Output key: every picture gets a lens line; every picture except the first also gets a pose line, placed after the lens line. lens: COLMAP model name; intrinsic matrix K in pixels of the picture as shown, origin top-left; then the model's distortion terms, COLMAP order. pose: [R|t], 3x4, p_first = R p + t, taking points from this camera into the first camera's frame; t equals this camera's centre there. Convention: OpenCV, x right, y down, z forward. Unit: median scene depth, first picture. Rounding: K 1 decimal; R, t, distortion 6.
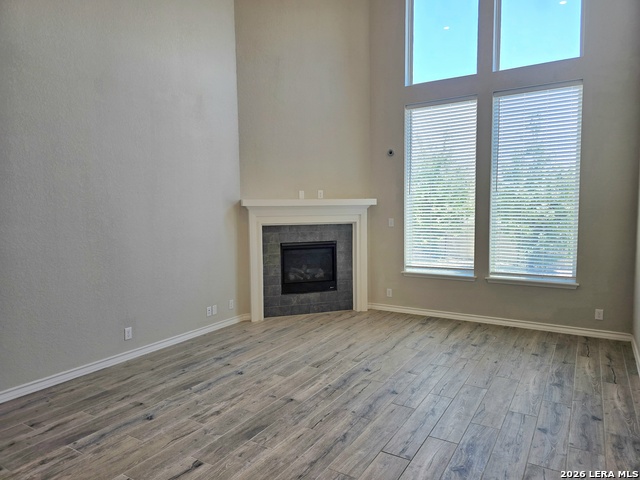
lens RADIAL K [[428.9, 0, 318.5], [0, 428.9, 242.4], [0, 0, 1]] dist [0.070626, -0.063229]
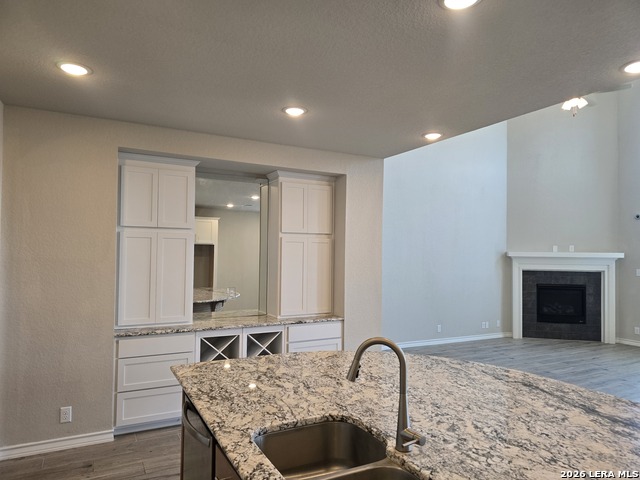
lens RADIAL K [[428.9, 0, 318.5], [0, 428.9, 242.4], [0, 0, 1]] dist [0.070626, -0.063229]
pose [[0.863771, 0.010771, -0.503770, 0.008069], [-0.063249, 0.994182, -0.087192, 0.035169], [0.499900, 0.107177, 0.859426, -0.551339]]
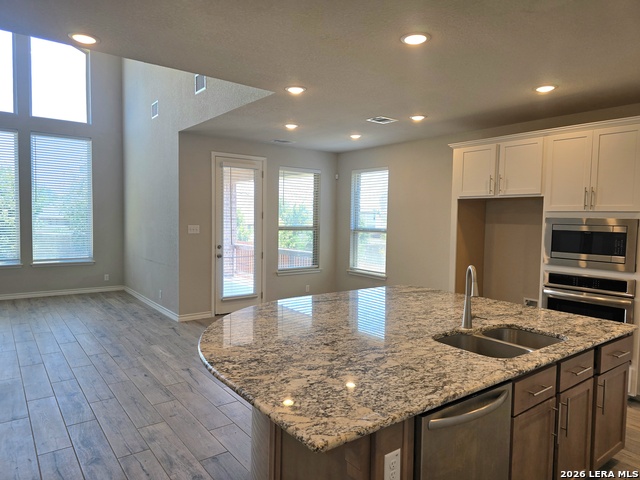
lens RADIAL K [[428.9, 0, 318.5], [0, 428.9, 242.4], [0, 0, 1]] dist [0.070626, -0.063229]
pose [[0.354050, -0.036322, 0.934521, -0.529737], [0.050567, 0.998527, 0.019652, 0.029526], [-0.933858, 0.040298, 0.355366, -0.312530]]
